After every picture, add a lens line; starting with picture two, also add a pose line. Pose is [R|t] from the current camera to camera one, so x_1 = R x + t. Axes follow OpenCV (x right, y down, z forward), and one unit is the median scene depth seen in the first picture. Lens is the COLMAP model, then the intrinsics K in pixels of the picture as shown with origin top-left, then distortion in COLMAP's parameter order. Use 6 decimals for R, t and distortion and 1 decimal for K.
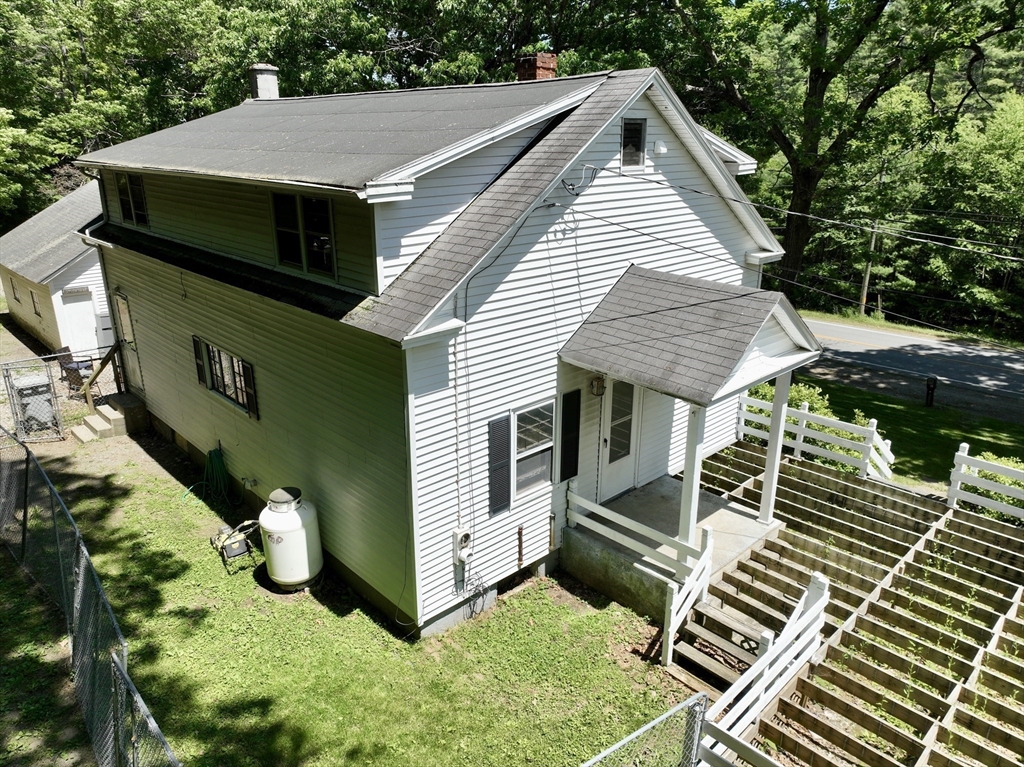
lens RADIAL K [[710.8, 0, 512.0], [0, 710.8, 383.5], [0, 0, 1]] dist [-0.002081, -0.000064]
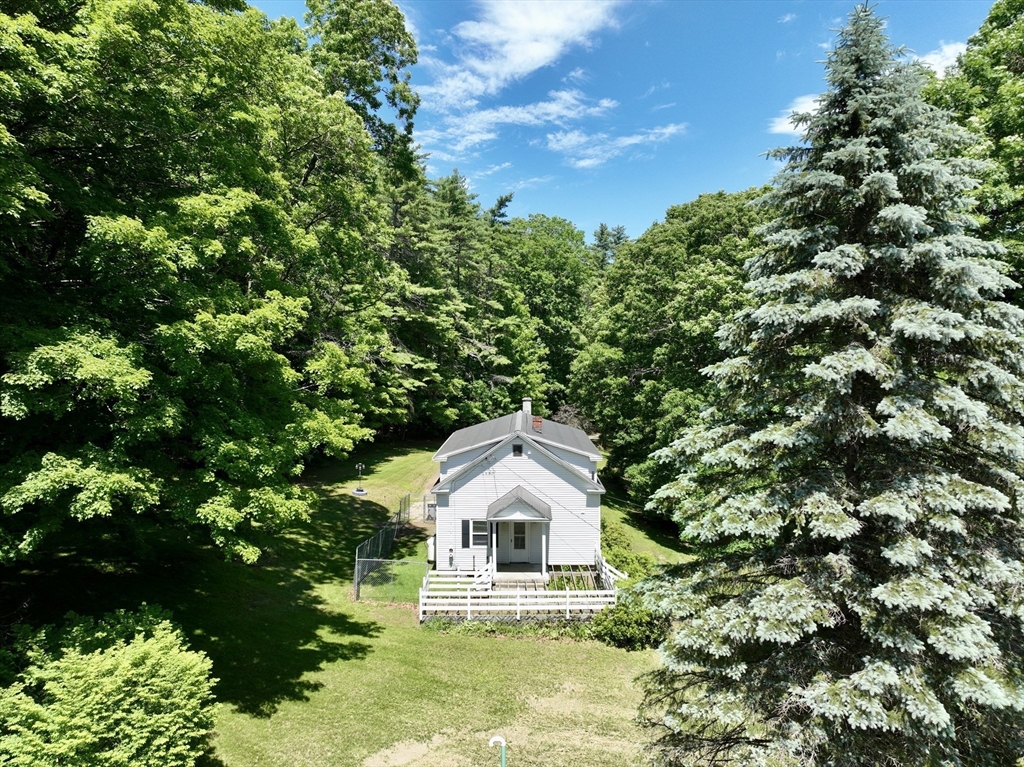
lens RADIAL K [[710.8, 0, 512.0], [0, 710.8, 383.5], [0, 0, 1]] dist [-0.002081, -0.000064]
pose [[0.738683, 0.032028, -0.673292, 2.468050], [-0.224192, 0.953676, -0.200600, 0.055347], [0.635677, 0.299127, 0.711644, -1.590779]]
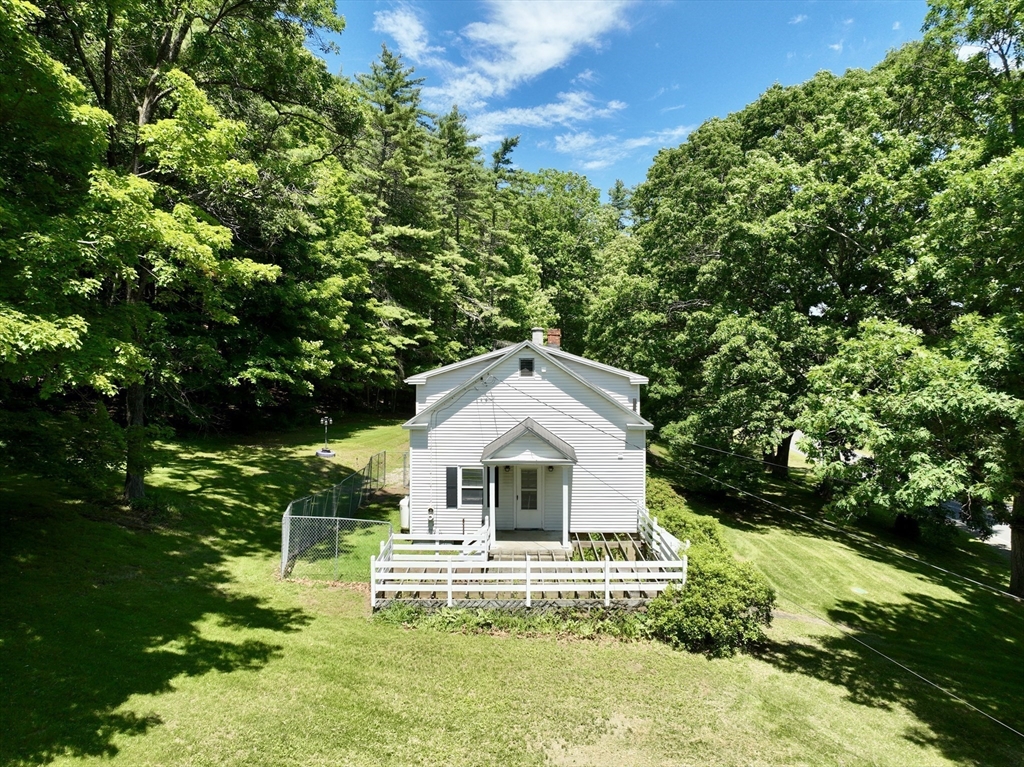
lens RADIAL K [[709.1, 0, 512.0], [0, 709.1, 383.5], [0, 0, 1]] dist [0.003898, 0.004511]
pose [[0.733113, 0.030941, -0.679402, 1.766798], [-0.229308, 0.951716, -0.204093, 0.219704], [0.640283, 0.305416, 0.704811, -0.722955]]
